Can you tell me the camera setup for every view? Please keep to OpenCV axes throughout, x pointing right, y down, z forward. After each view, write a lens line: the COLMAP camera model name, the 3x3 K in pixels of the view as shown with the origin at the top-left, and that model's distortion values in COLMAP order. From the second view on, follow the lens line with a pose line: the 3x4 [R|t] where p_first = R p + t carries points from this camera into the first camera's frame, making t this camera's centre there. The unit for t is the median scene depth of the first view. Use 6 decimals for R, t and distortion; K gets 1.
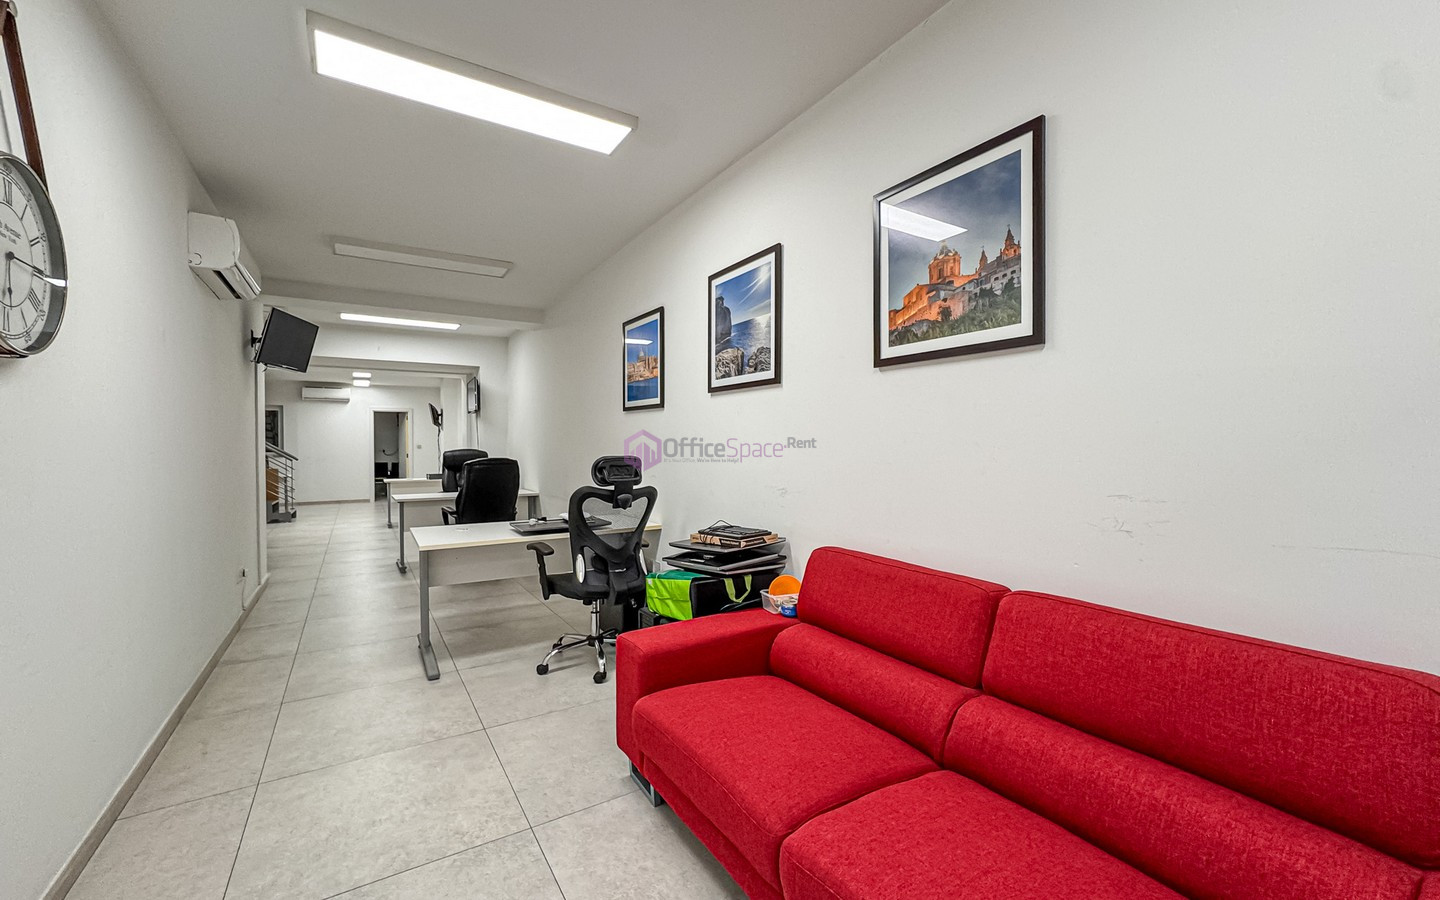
lens RADIAL K [[578.9, 0, 727.3], [0, 578.9, 451.0], [0, 0, 1]] dist [-0.019831, 0.003308]
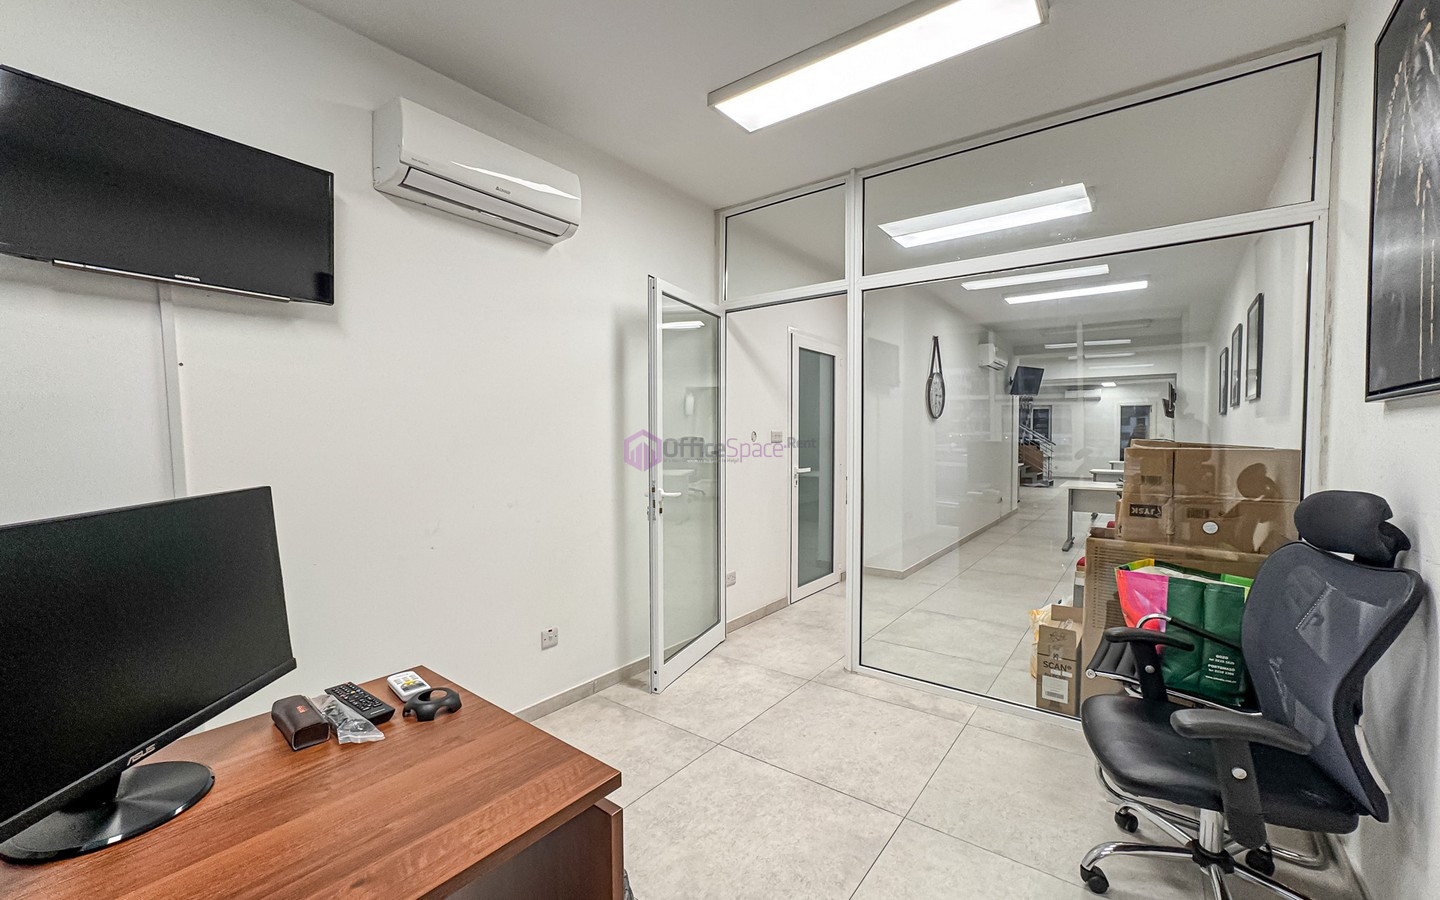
lens RADIAL K [[578.9, 0, 724.8], [0, 578.9, 454.6], [0, 0, 1]] dist [-0.019831, 0.003308]
pose [[0.351975, 0.038802, -0.935205, 0.526143], [-0.010905, 0.999243, 0.037355, -0.007440], [0.935946, -0.002949, 0.352131, -0.475676]]
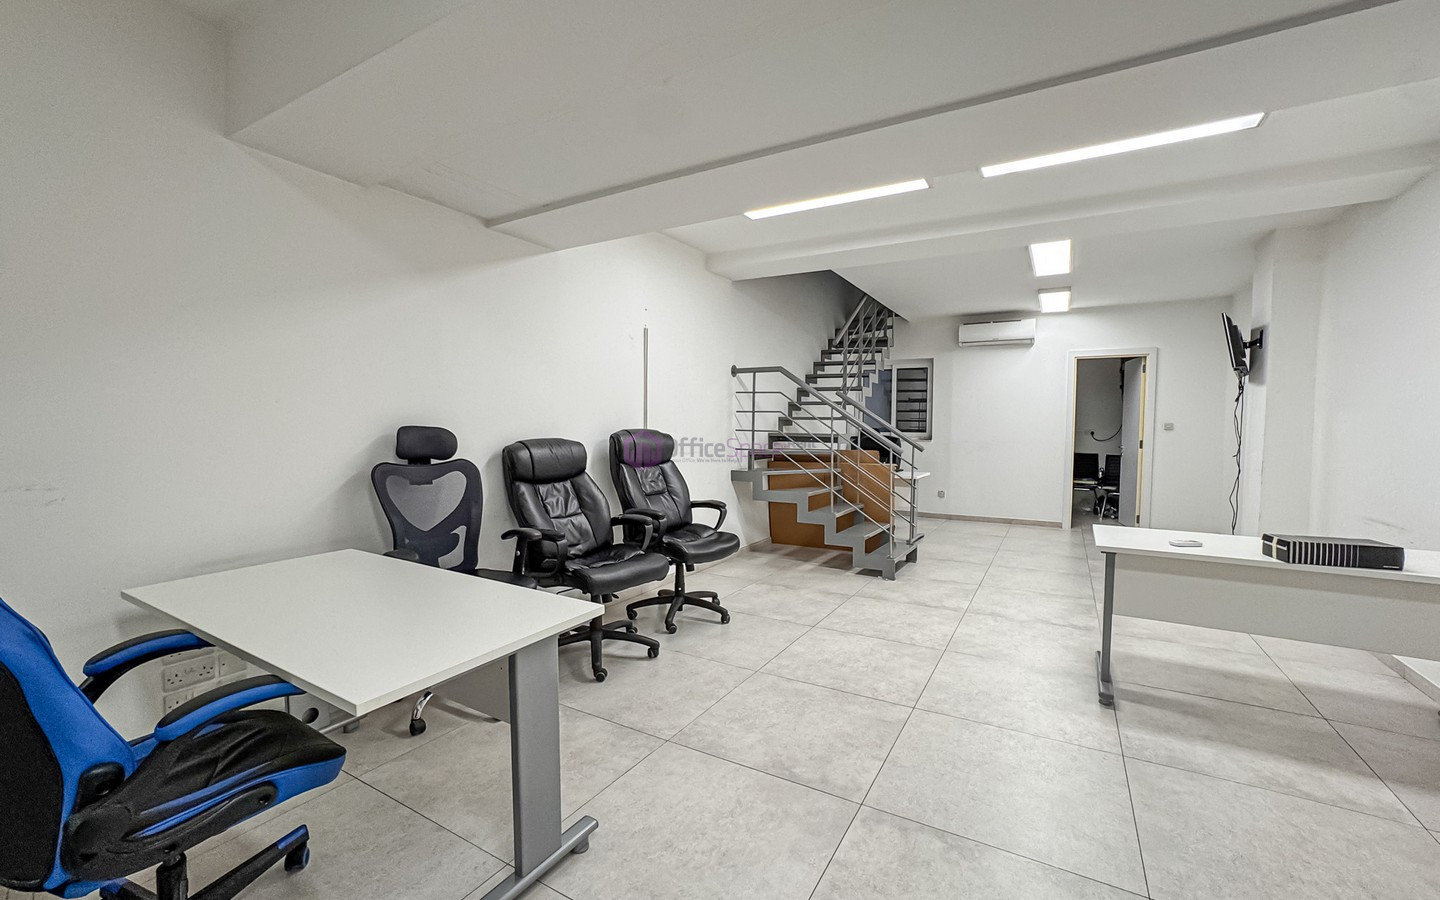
lens RADIAL K [[578.9, 0, 723.7], [0, 578.9, 452.9], [0, 0, 1]] dist [-0.019831, 0.003308]
pose [[0.447568, 0.058442, -0.892338, -0.671477], [-0.014615, 0.998207, 0.058045, -0.020045], [0.894131, -0.012938, 0.447619, 1.114673]]
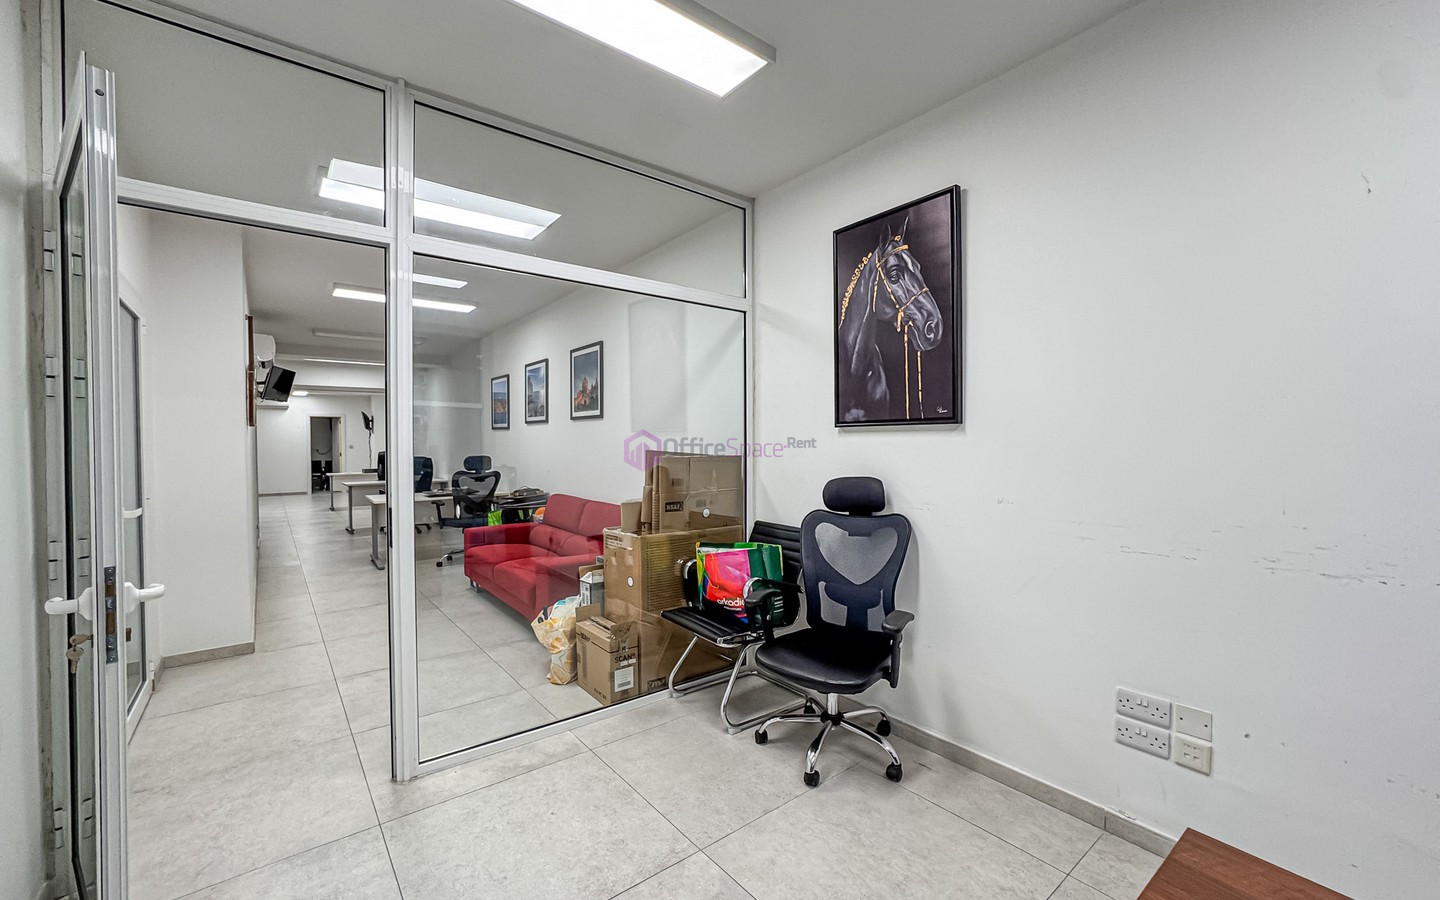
lens RADIAL K [[578.9, 0, 725.1], [0, 578.9, 456.2], [0, 0, 1]] dist [-0.019831, 0.003308]
pose [[0.994879, -0.000591, 0.101076, 0.247491], [-0.000625, 0.999928, 0.011999, -0.007390], [-0.101075, -0.012000, 0.994806, -0.573982]]
